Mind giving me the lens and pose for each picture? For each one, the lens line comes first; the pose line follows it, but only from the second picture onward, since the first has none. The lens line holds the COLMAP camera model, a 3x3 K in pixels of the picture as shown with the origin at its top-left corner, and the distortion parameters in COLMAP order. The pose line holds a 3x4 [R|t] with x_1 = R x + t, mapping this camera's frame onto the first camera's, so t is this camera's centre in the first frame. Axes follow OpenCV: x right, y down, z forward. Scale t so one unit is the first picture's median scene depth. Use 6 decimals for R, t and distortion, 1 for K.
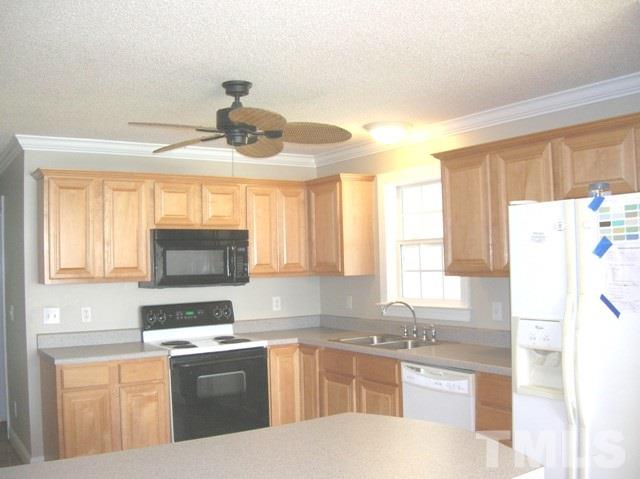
lens RADIAL K [[662.2, 0, 320.0], [0, 662.2, 239.5], [0, 0, 1]] dist [-0.150879, 0.009303]
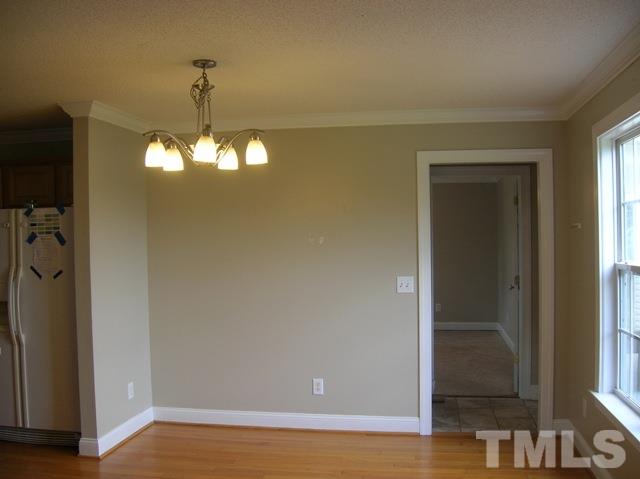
lens RADIAL K [[662.2, 0, 320.0], [0, 662.2, 239.5], [0, 0, 1]] dist [-0.150879, 0.009303]
pose [[0.683256, 0.008529, 0.730129, -0.257084], [-0.022823, 0.999693, 0.009679, -0.016712], [-0.729822, -0.023277, 0.683241, -0.658401]]
